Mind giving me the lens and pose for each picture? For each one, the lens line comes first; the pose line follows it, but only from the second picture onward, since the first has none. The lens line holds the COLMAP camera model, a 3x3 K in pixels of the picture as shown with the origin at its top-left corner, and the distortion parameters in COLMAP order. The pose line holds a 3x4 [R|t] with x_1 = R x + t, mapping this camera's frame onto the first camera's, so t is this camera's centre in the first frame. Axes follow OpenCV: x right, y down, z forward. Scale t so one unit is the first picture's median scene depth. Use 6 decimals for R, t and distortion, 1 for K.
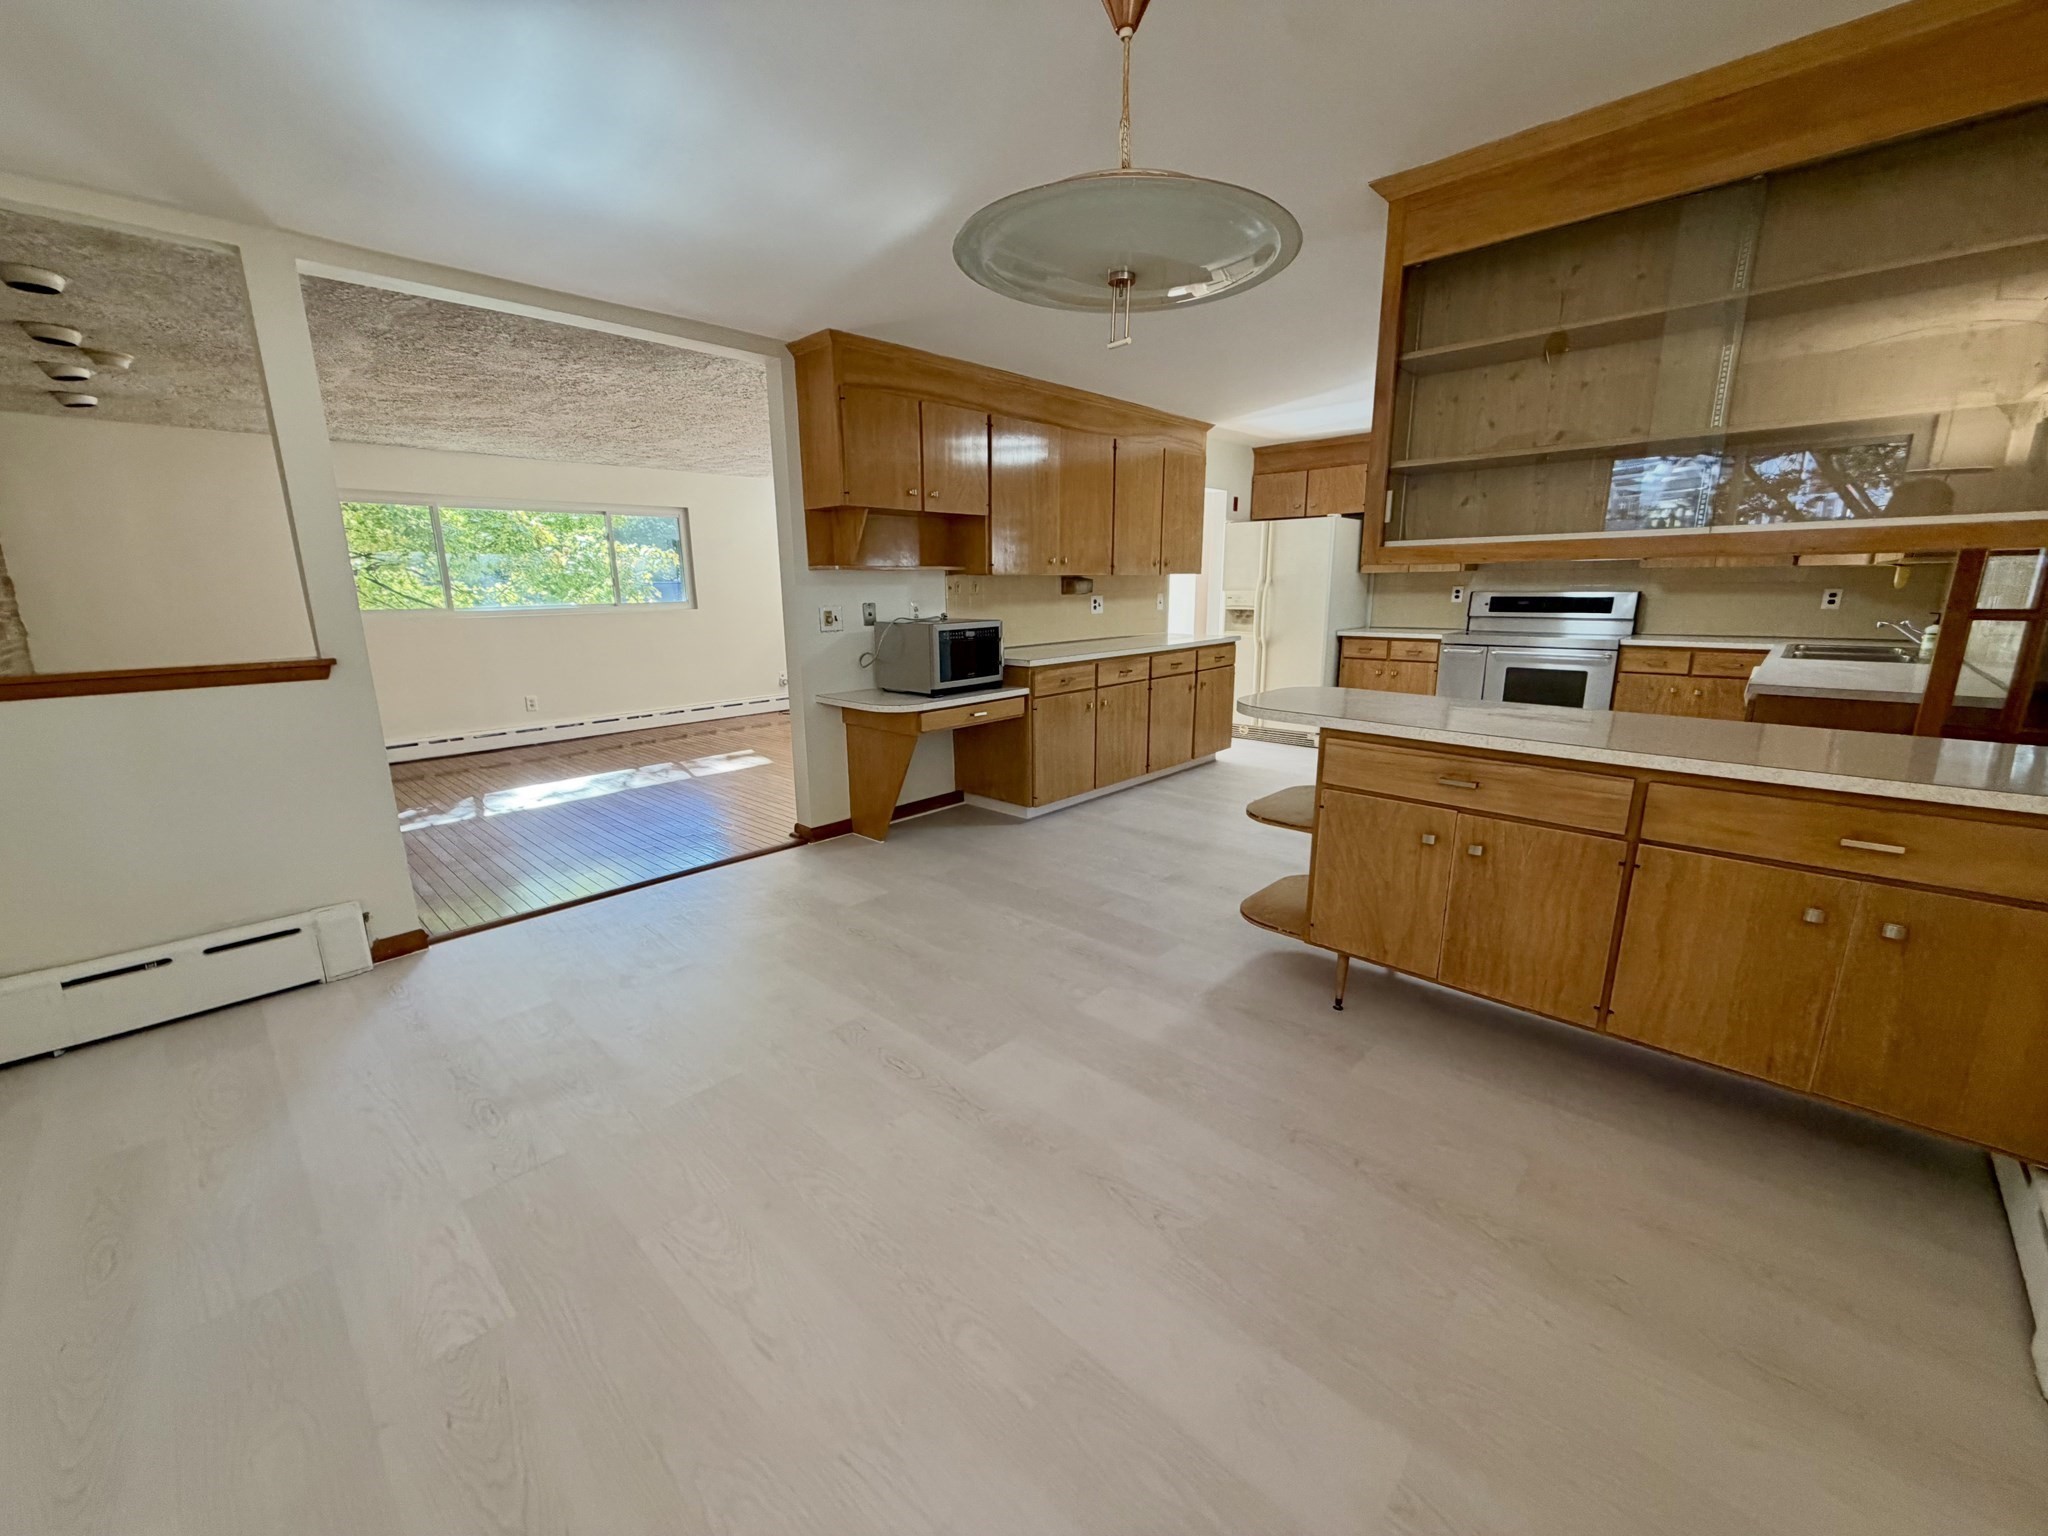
lens RADIAL K [[816.3, 0, 1012.8], [0, 816.3, 766.5], [0, 0, 1]] dist [-0.000103, 0.000517]
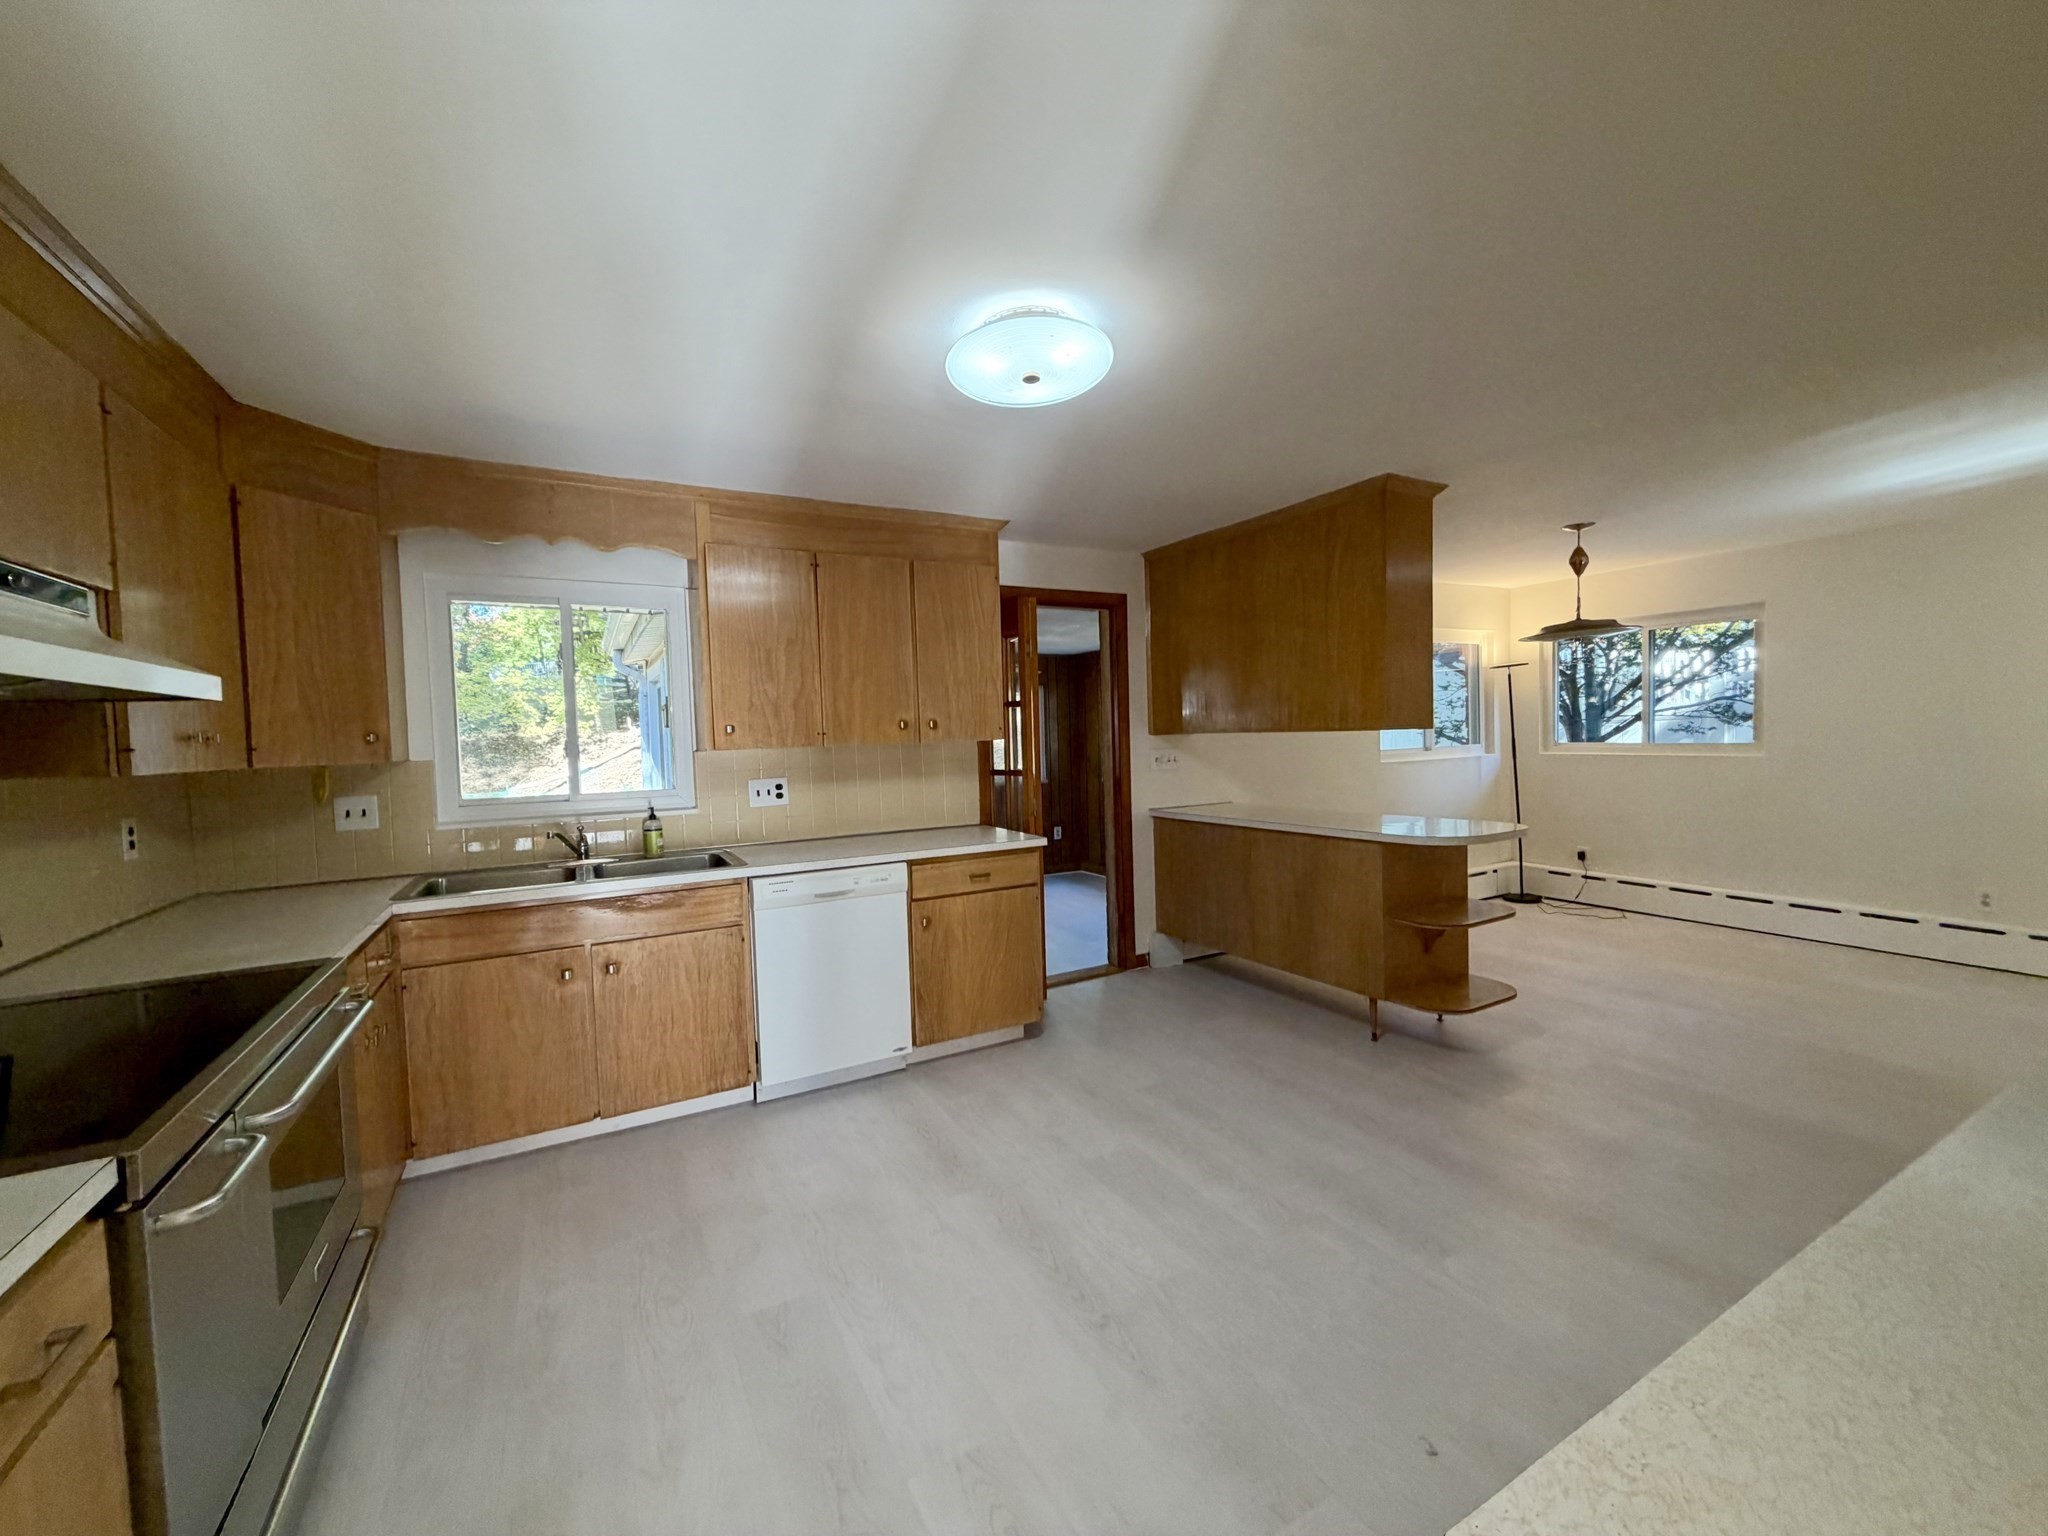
lens RADIAL K [[816.3, 0, 1012.4], [0, 816.3, 771.9], [0, 0, 1]] dist [-0.000103, 0.000517]
pose [[-0.952955, 0.025323, 0.302051, 0.314061], [0.105569, 0.961840, 0.252427, -0.274307], [-0.284133, 0.272438, -0.919264, 1.135529]]
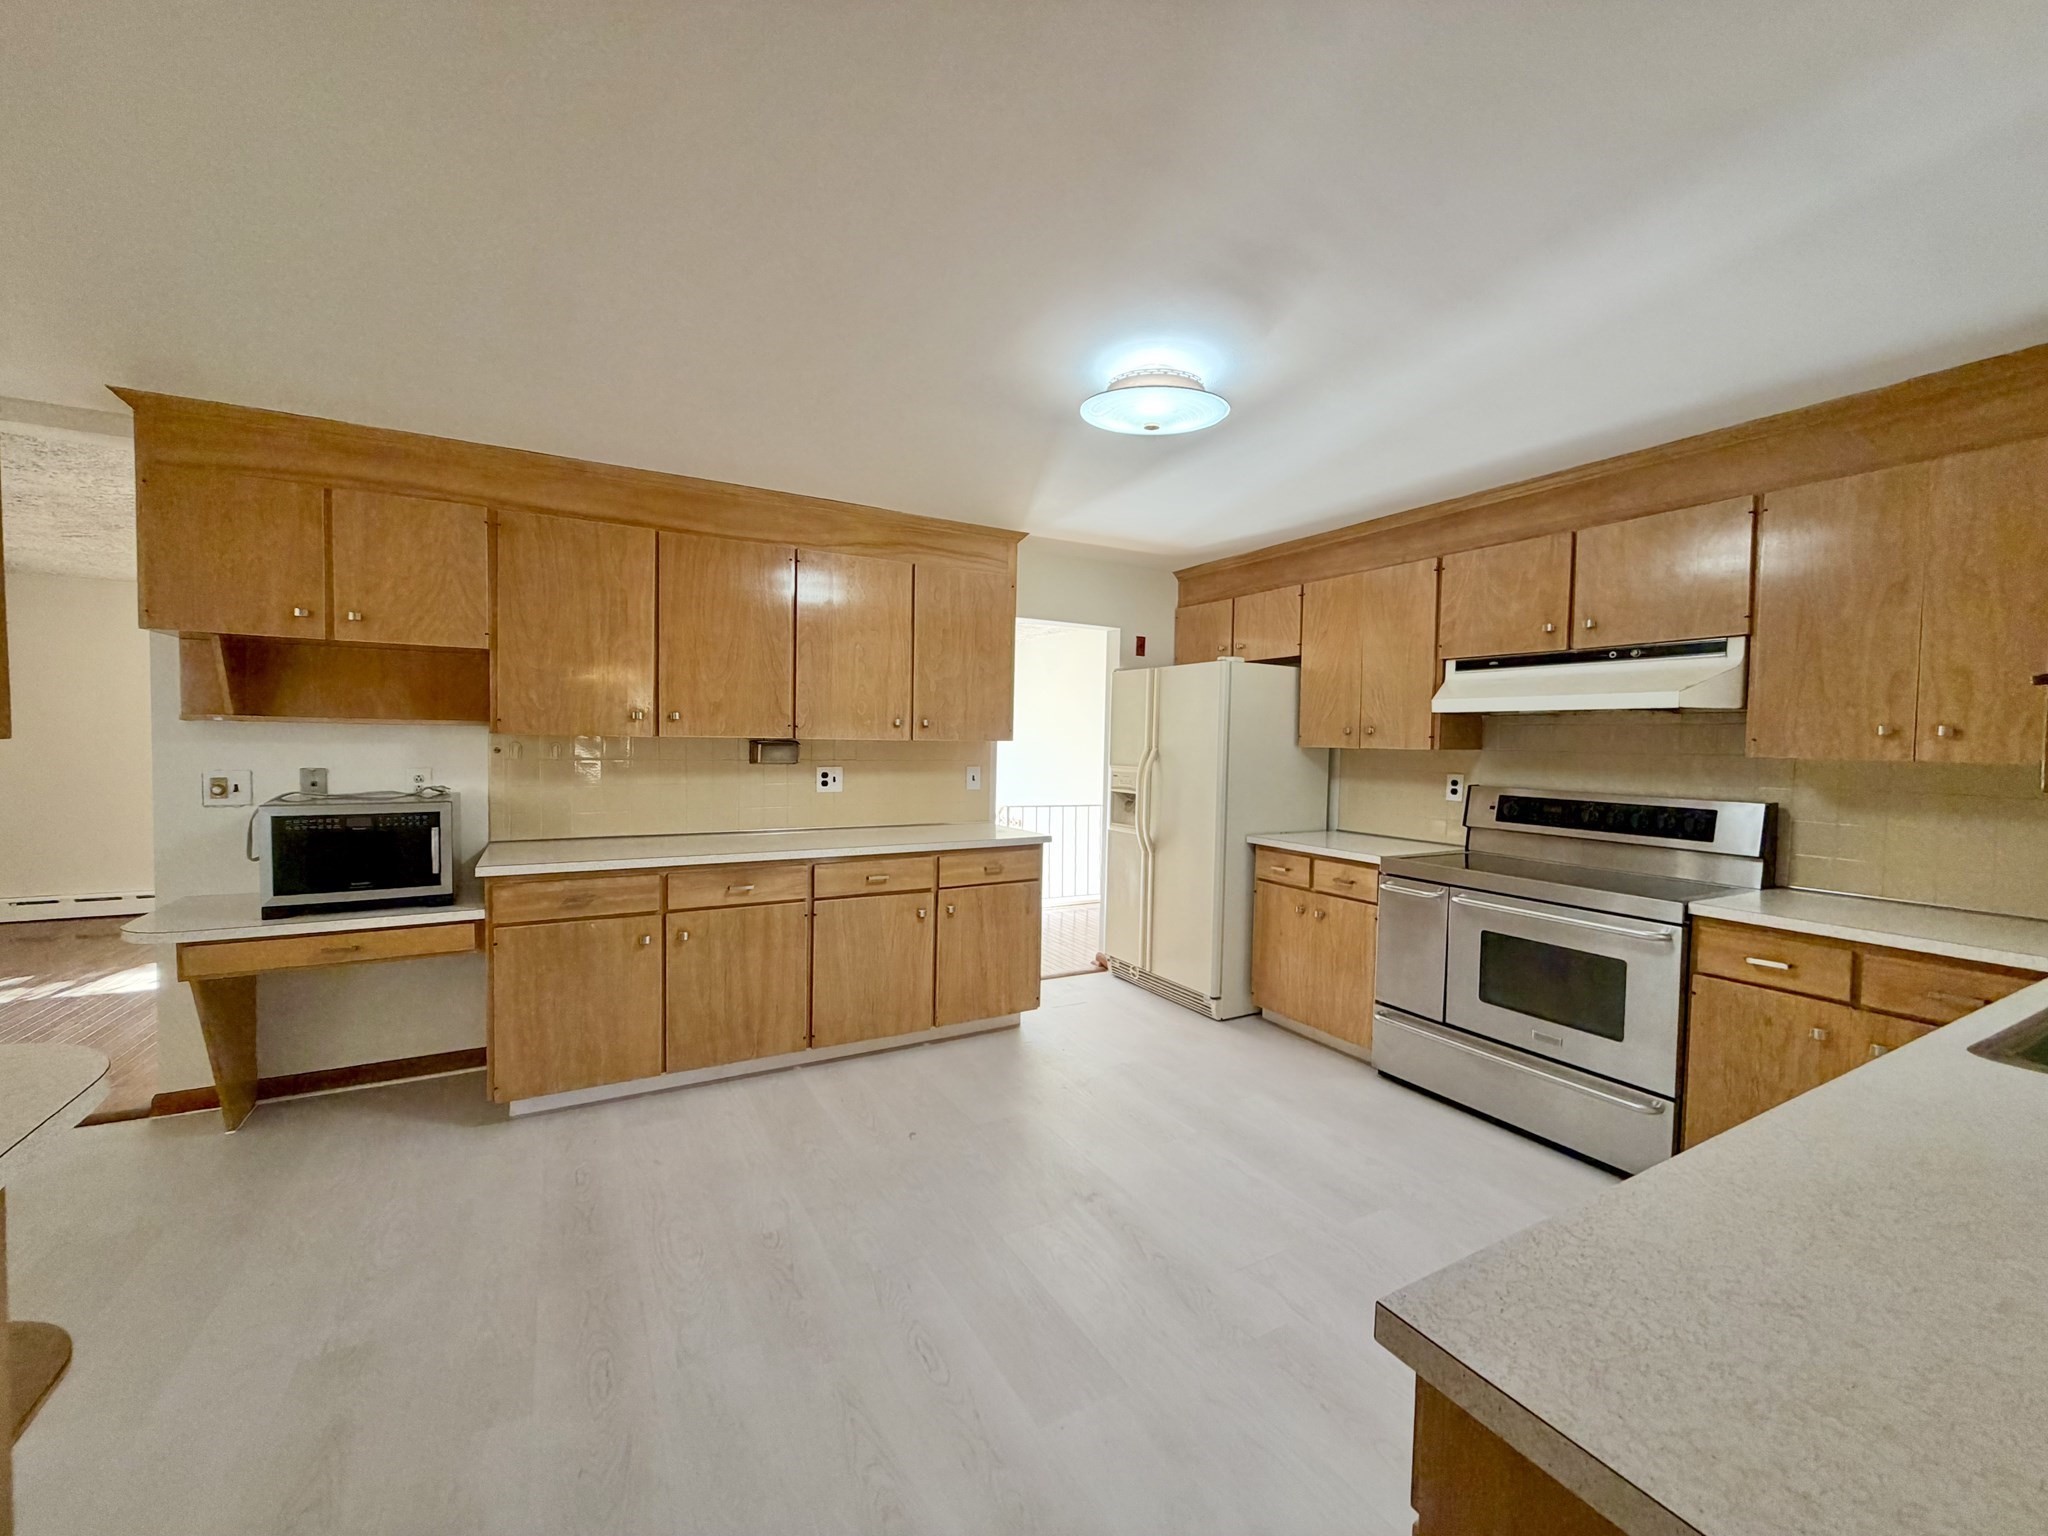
lens RADIAL K [[816.3, 0, 1010.6], [0, 816.3, 767.2], [0, 0, 1]] dist [-0.000103, 0.000517]
pose [[0.954183, 0.039828, -0.296562, 0.467260], [-0.093890, 0.980900, -0.170353, -0.106351], [0.284113, 0.190392, 0.939697, 0.394282]]
